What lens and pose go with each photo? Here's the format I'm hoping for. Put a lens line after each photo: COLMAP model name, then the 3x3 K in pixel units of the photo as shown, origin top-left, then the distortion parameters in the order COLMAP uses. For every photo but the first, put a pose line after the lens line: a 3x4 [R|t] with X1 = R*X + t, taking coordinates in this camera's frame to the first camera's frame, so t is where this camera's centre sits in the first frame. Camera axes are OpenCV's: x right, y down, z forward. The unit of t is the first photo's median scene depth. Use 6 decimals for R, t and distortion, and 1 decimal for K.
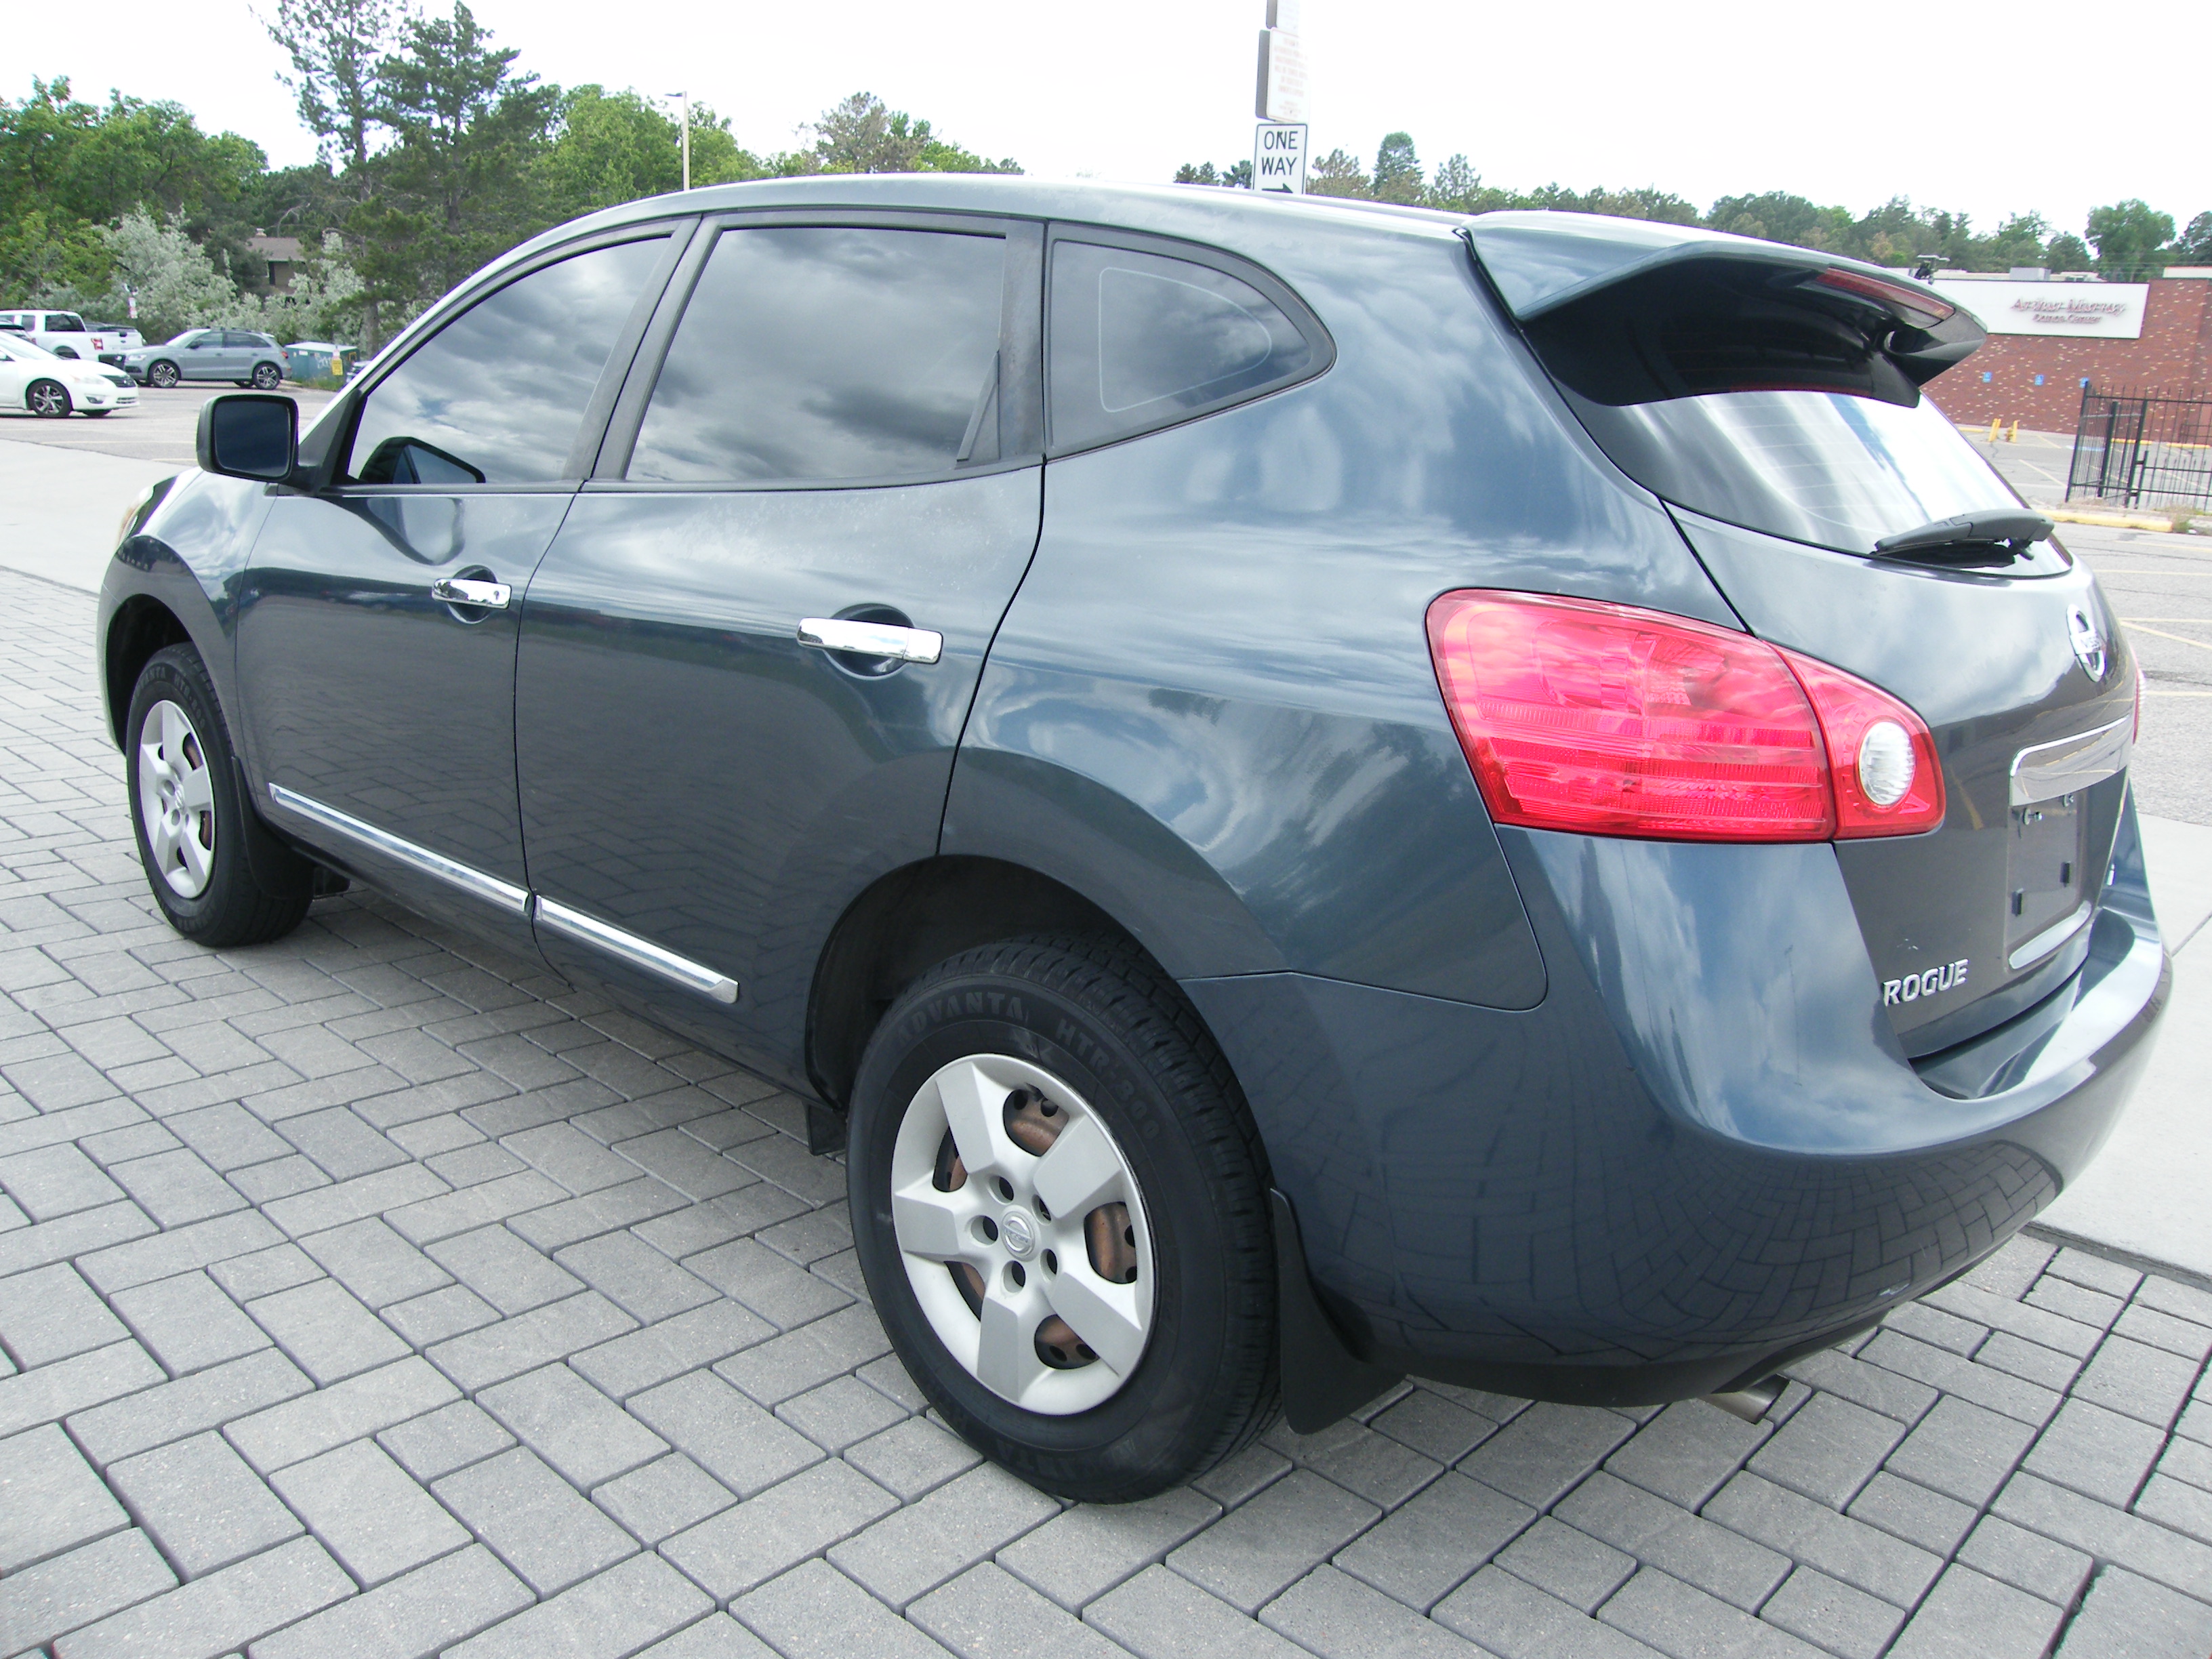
lens RADIAL K [[1757.5, 0, 1105.7], [0, 1757.5, 836.7], [0, 0, 1]] dist [-0.108437, 0.085213]
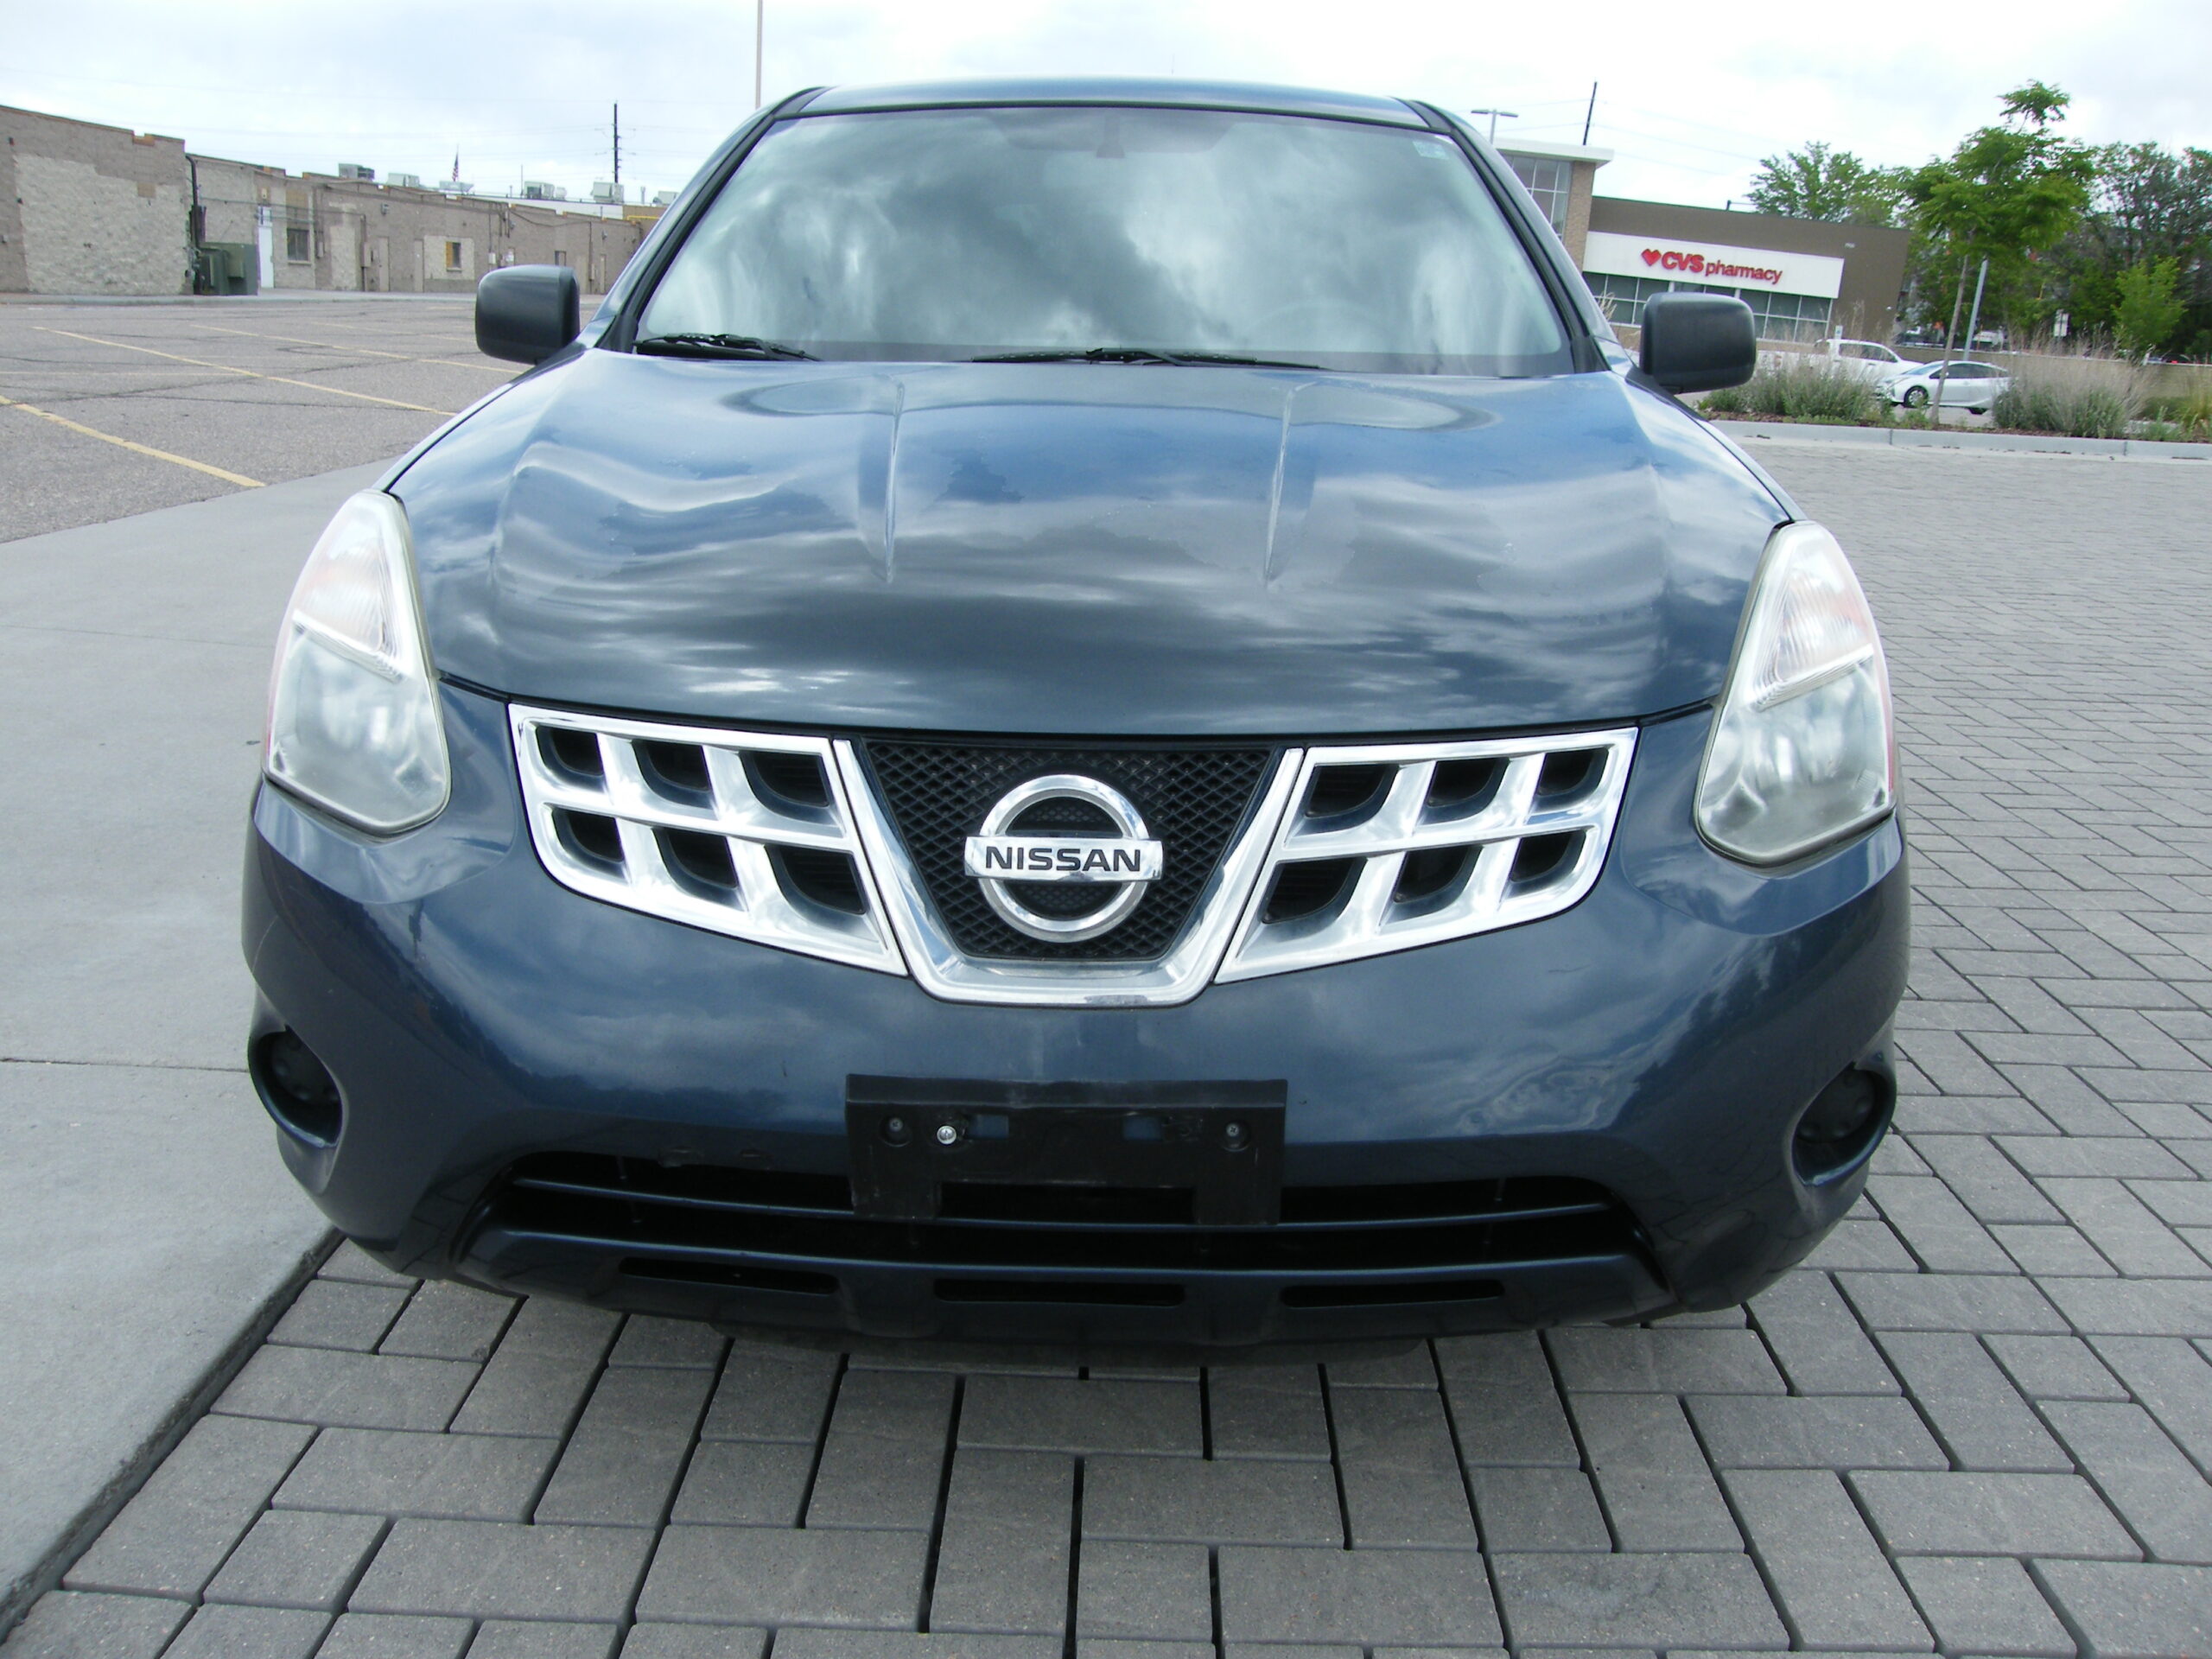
lens RADIAL K [[1757.5, 0, 1100.3], [0, 1757.5, 837.9], [0, 0, 1]] dist [-0.108437, 0.085213]
pose [[-0.672404, -0.314974, 0.669824, -1.101364], [0.092420, 0.862134, 0.498181, -0.575880], [-0.734392, 0.396884, -0.550592, 2.083009]]
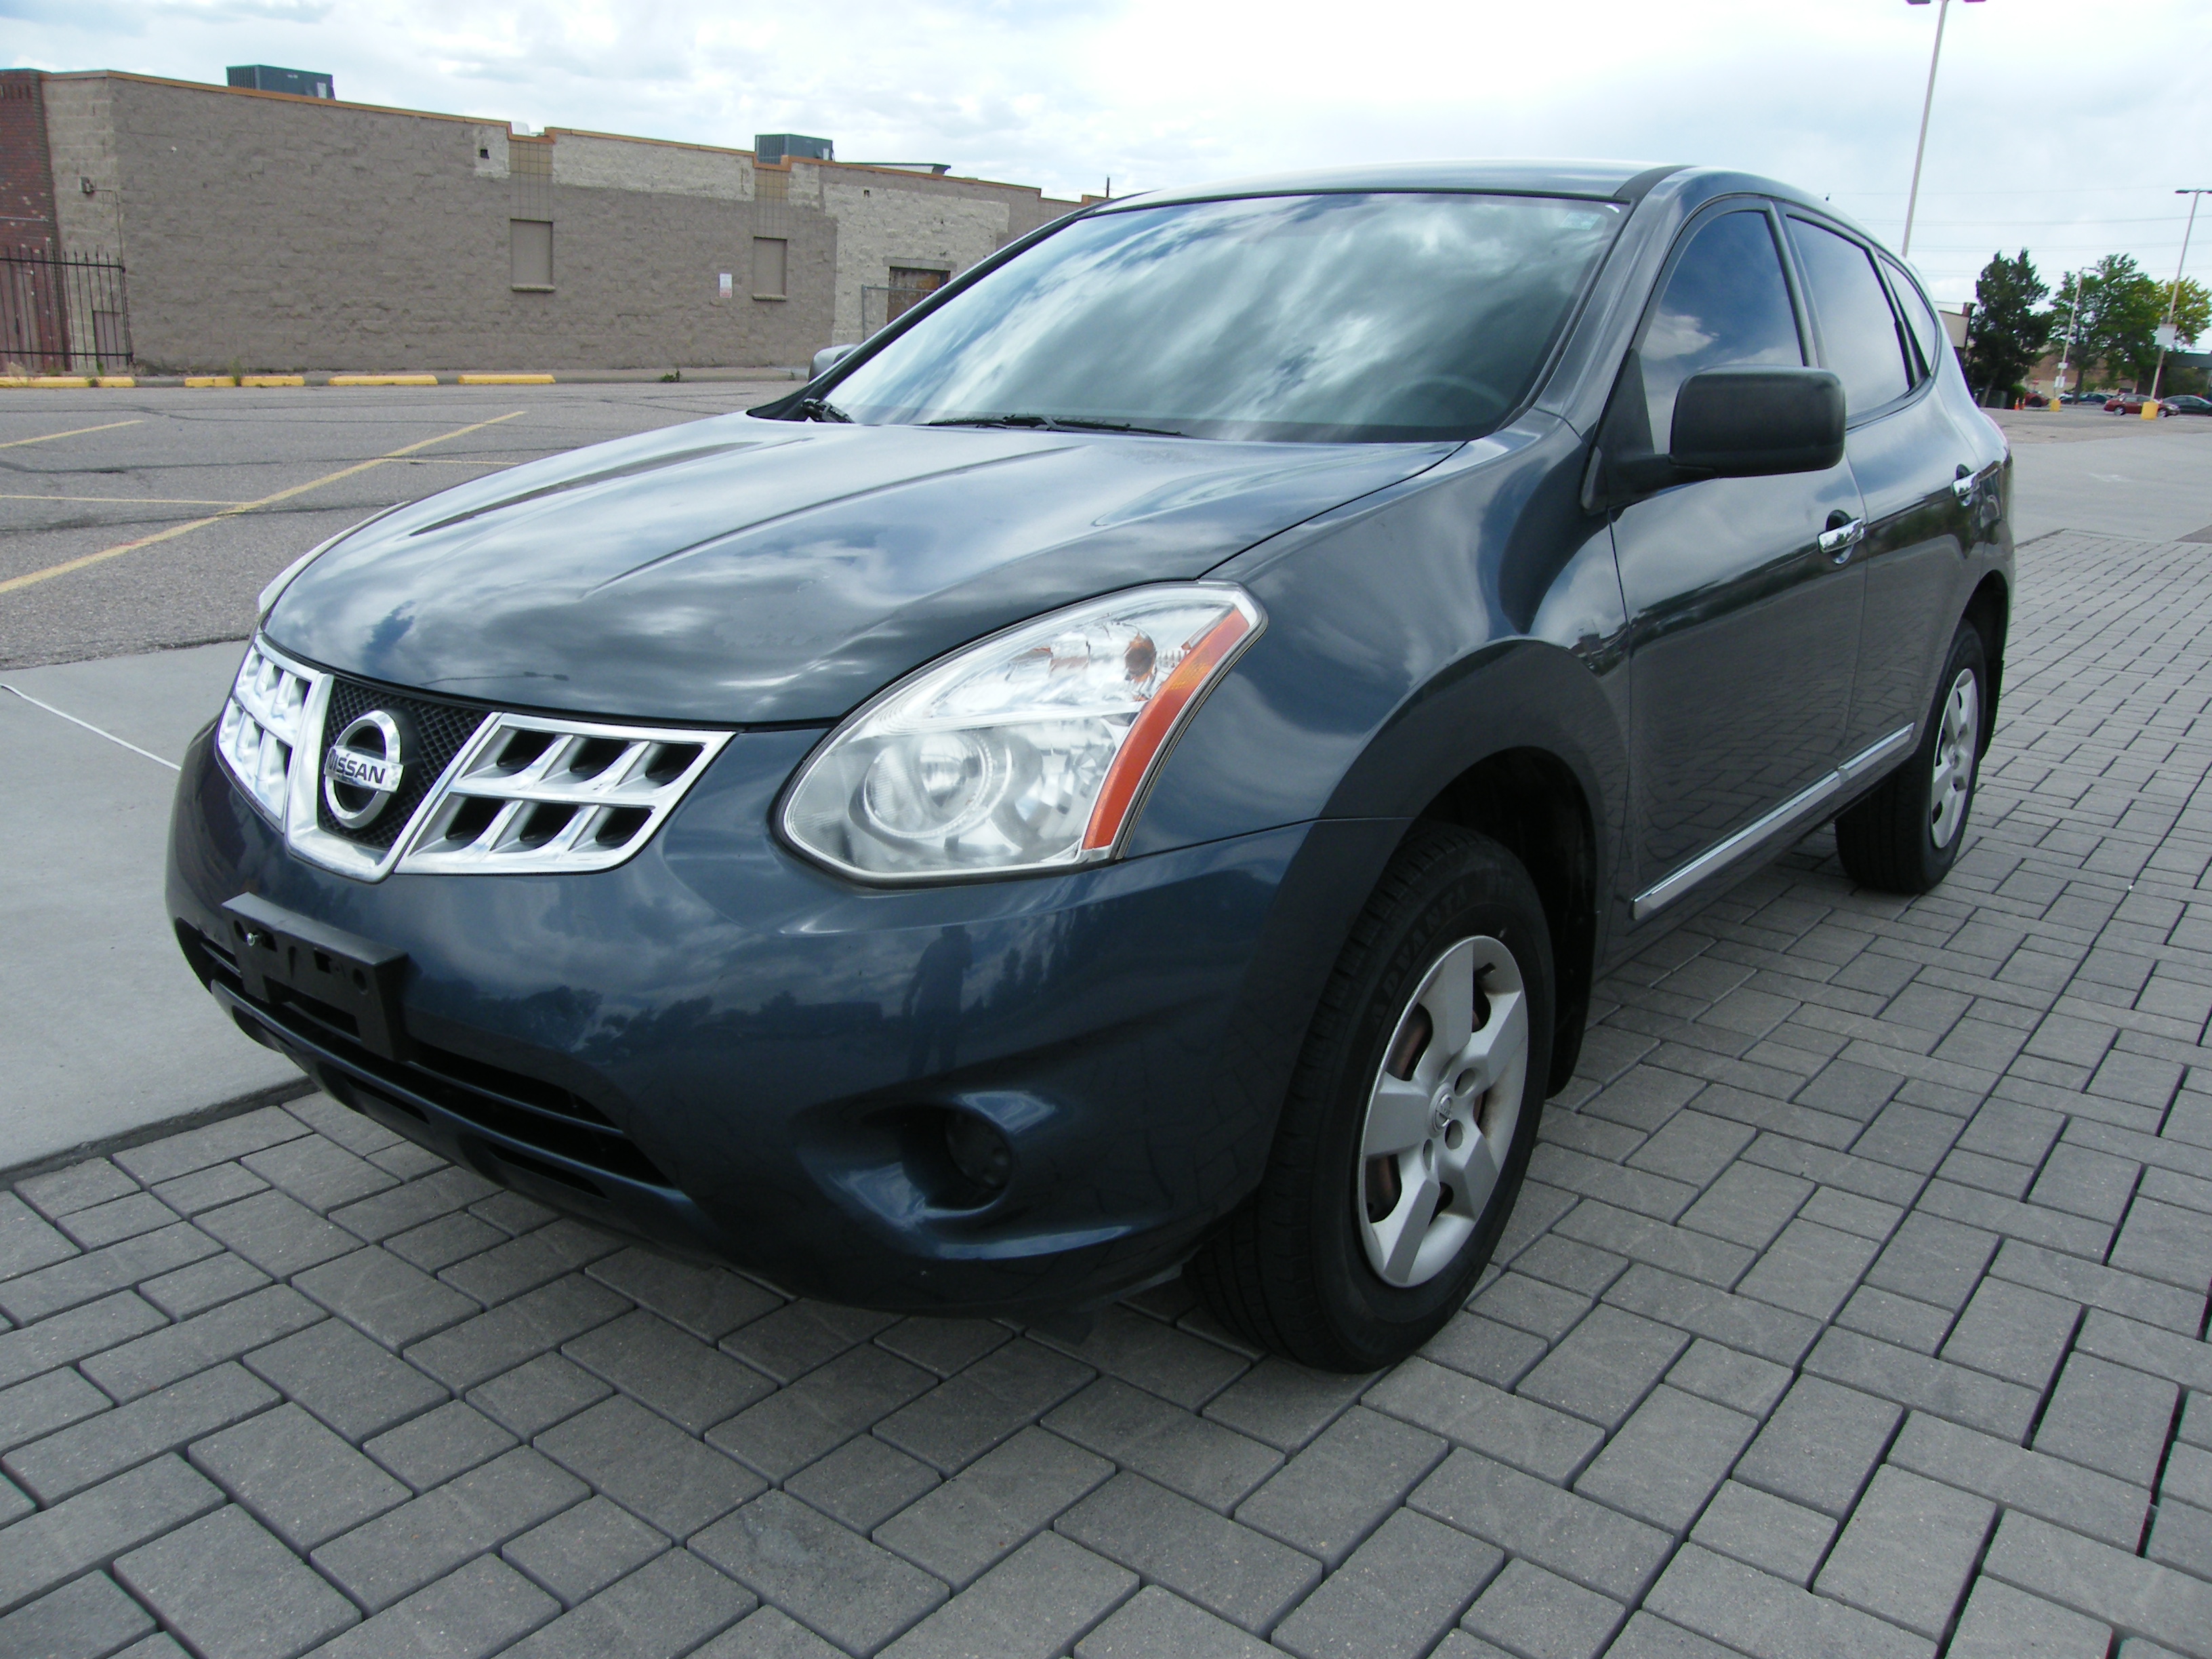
lens RADIAL K [[1757.5, 0, 1100.8], [0, 1757.5, 836.6], [0, 0, 1]] dist [-0.108437, 0.085213]
pose [[-0.073831, -0.335819, 0.939028, -1.452867], [0.220928, 0.912695, 0.343772, -0.463859], [-0.972492, 0.232839, 0.006806, 1.506194]]
